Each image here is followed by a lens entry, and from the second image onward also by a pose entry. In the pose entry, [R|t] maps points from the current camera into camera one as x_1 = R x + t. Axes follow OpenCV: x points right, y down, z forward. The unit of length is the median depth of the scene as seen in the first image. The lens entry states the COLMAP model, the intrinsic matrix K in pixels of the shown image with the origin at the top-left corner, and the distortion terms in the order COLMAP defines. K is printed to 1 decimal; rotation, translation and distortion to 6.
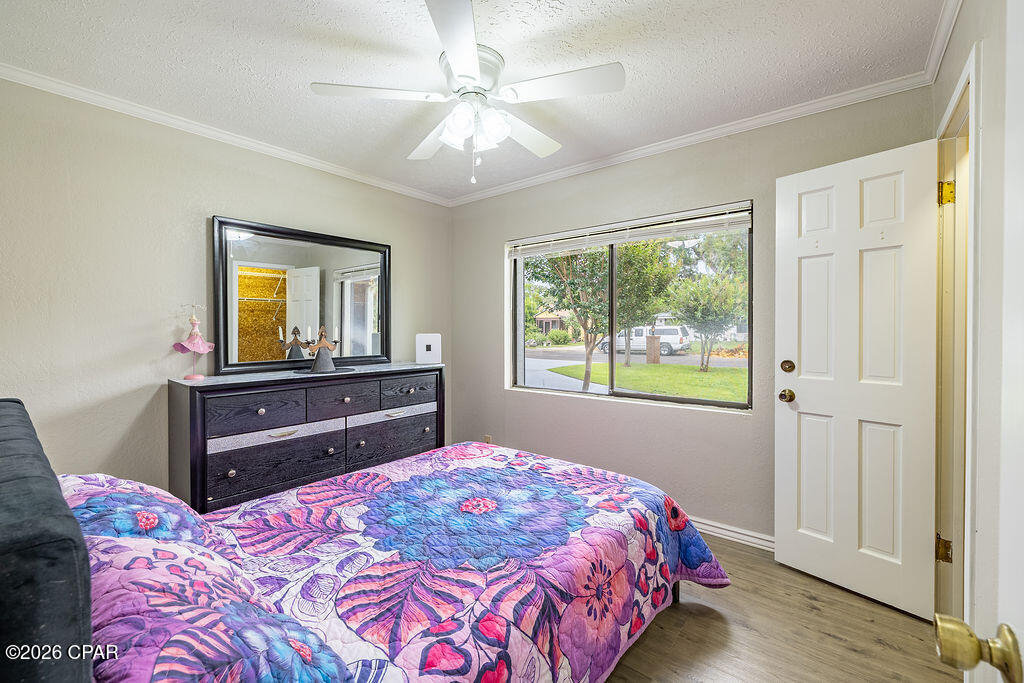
lens RADIAL K [[427.2, 0, 518.5], [0, 427.2, 336.4], [0, 0, 1]] dist [0.000320, 0.000002]
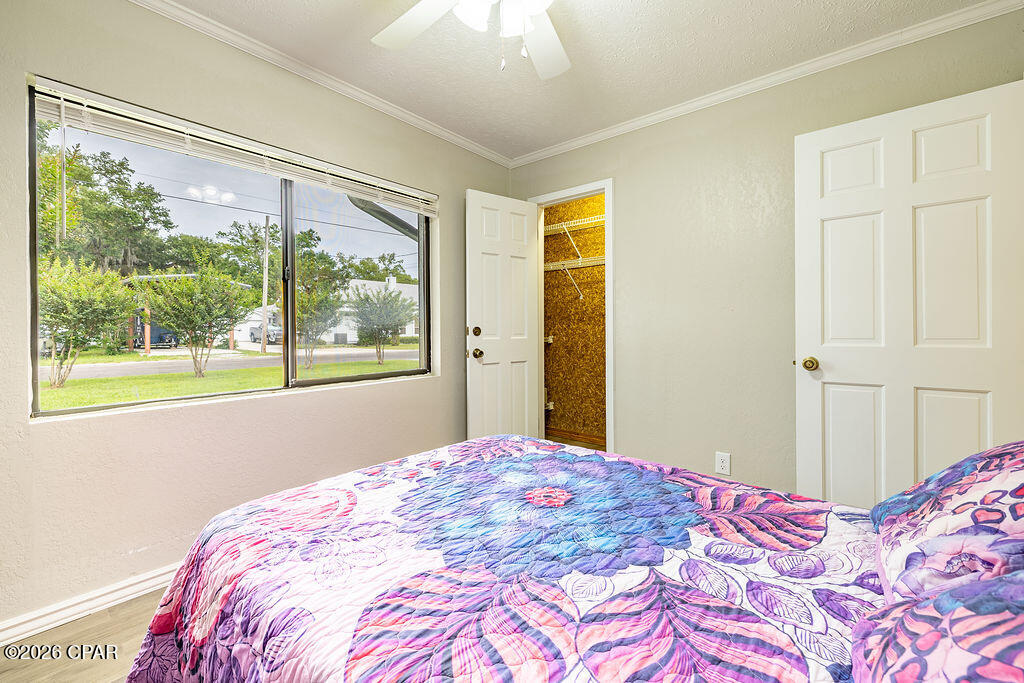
lens RADIAL K [[427.2, 0, 519.4], [0, 427.2, 334.8], [0, 0, 1]] dist [0.000320, 0.000002]
pose [[0.022875, -0.009263, 0.999695, -0.698177], [0.023190, 0.999693, 0.008733, 0.070350], [-0.999469, 0.022983, 0.023082, 0.813701]]
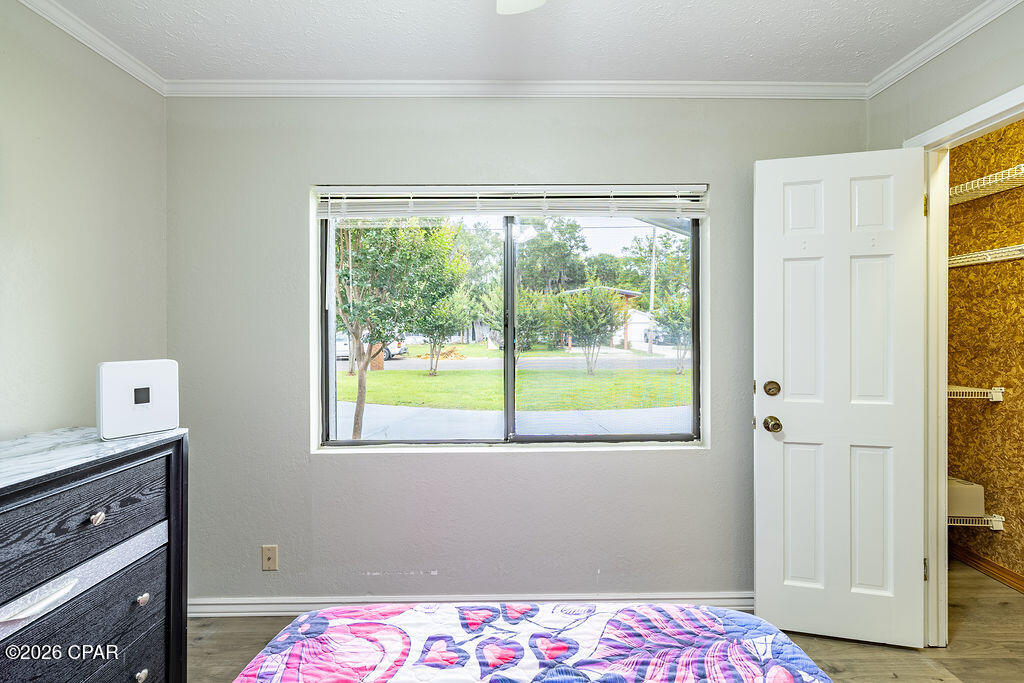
lens RADIAL K [[427.2, 0, 517.7], [0, 427.2, 333.0], [0, 0, 1]] dist [0.000320, 0.000002]
pose [[0.777284, -0.004300, 0.629136, -0.270523], [0.013674, 0.999856, -0.010060, -0.035643], [-0.629002, 0.016422, 0.777230, 0.646349]]
